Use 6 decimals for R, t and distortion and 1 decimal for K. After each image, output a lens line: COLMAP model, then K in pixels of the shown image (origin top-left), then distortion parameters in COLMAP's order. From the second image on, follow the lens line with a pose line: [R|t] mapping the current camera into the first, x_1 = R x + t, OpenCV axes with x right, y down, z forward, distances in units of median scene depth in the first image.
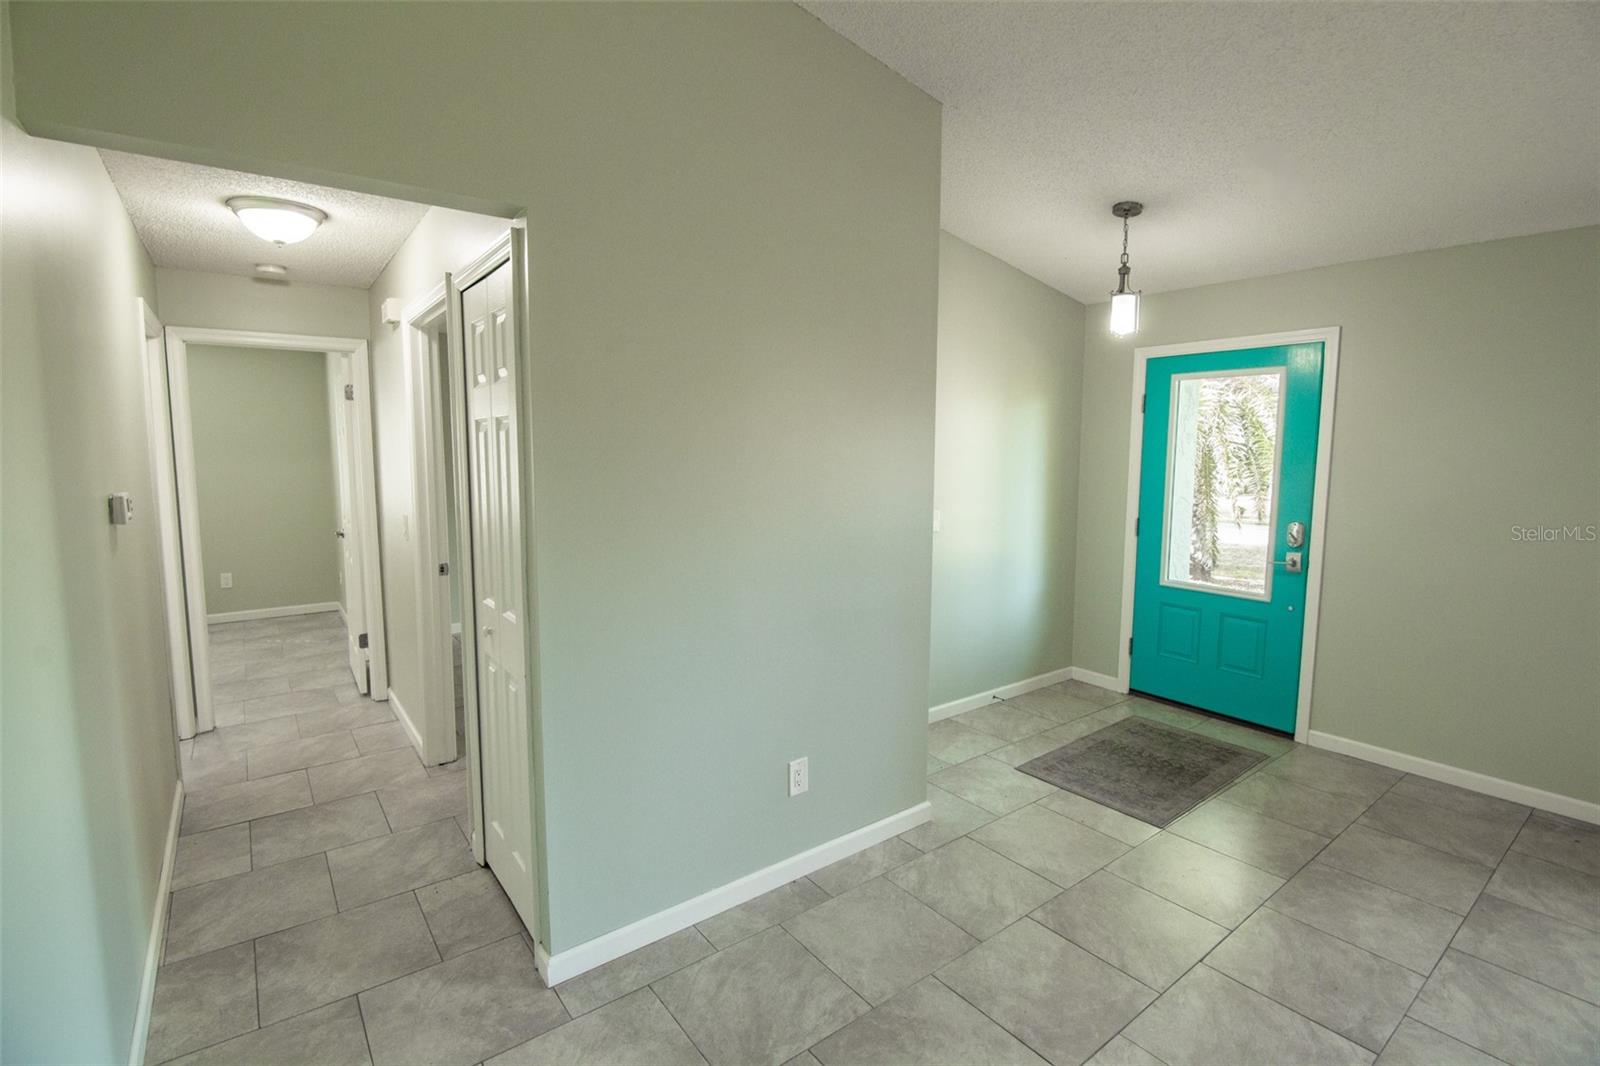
lens RADIAL K [[736.9, 0, 800.0], [0, 736.9, 533.0], [0, 0, 1]] dist [0.015372, -0.016382]
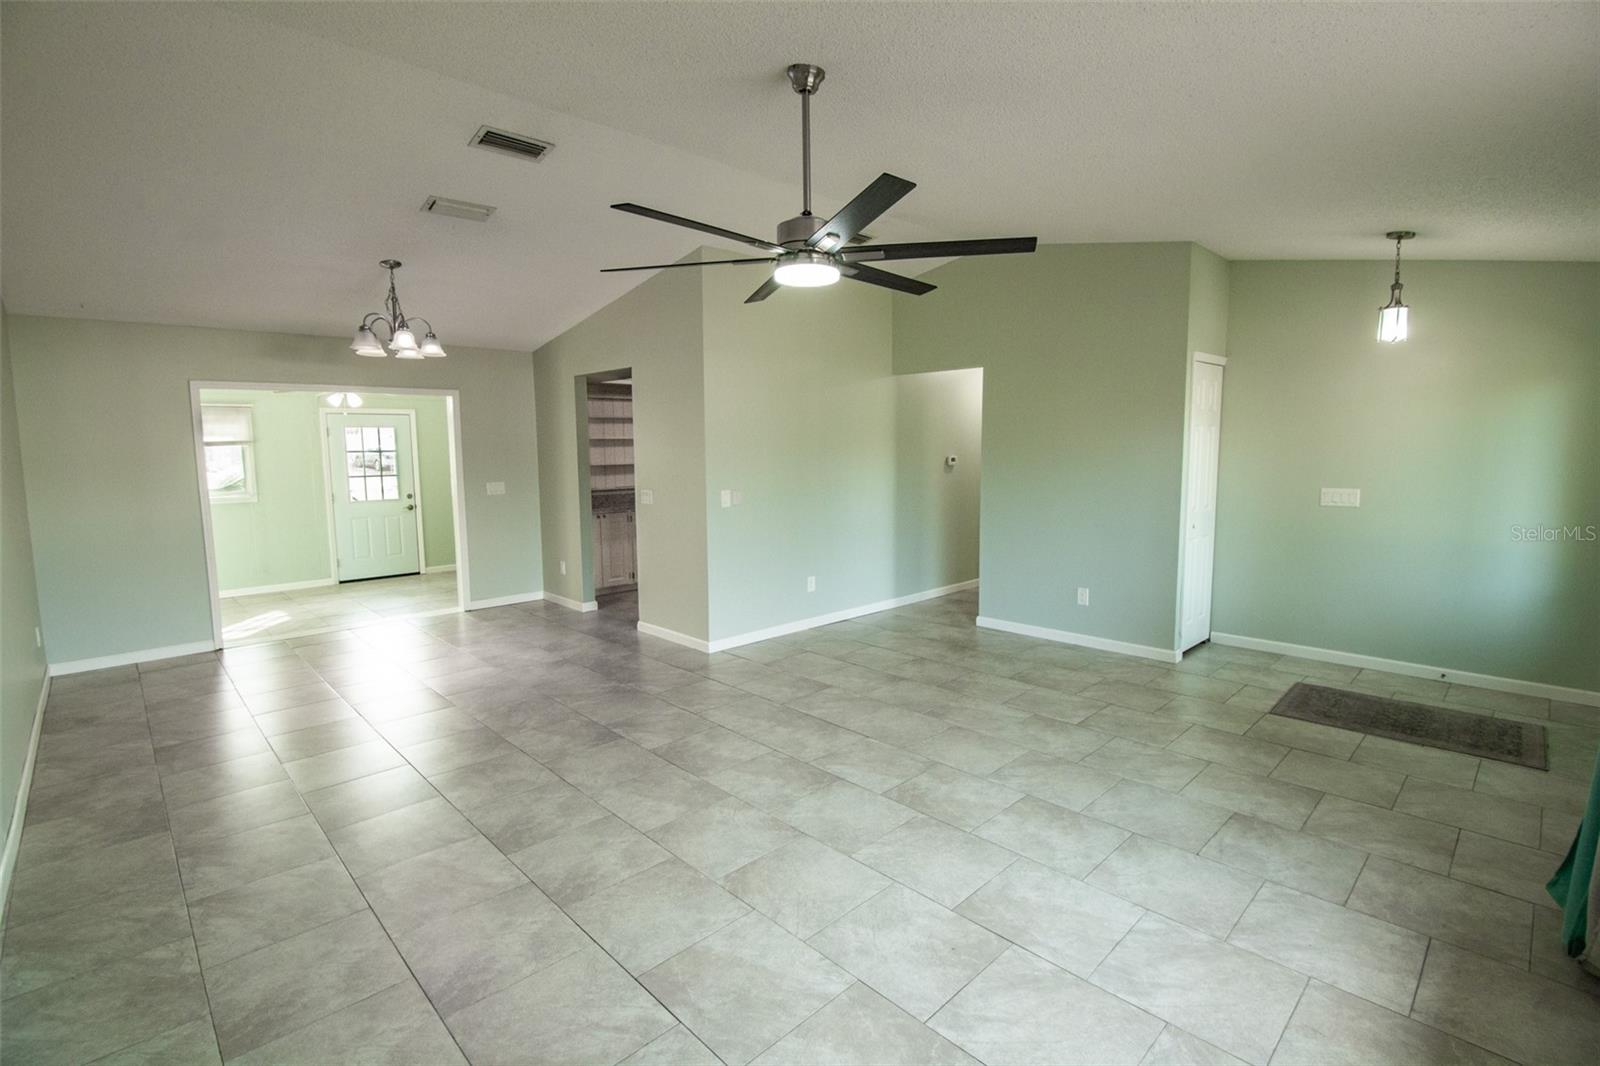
lens RADIAL K [[736.9, 0, 800.0], [0, 736.9, 533.0], [0, 0, 1]] dist [0.015372, -0.016382]
pose [[0.118897, 0.119575, -0.985680, 1.569220], [-0.096681, 0.989399, 0.108364, -0.001860], [0.988188, 0.082413, 0.129198, -0.072697]]
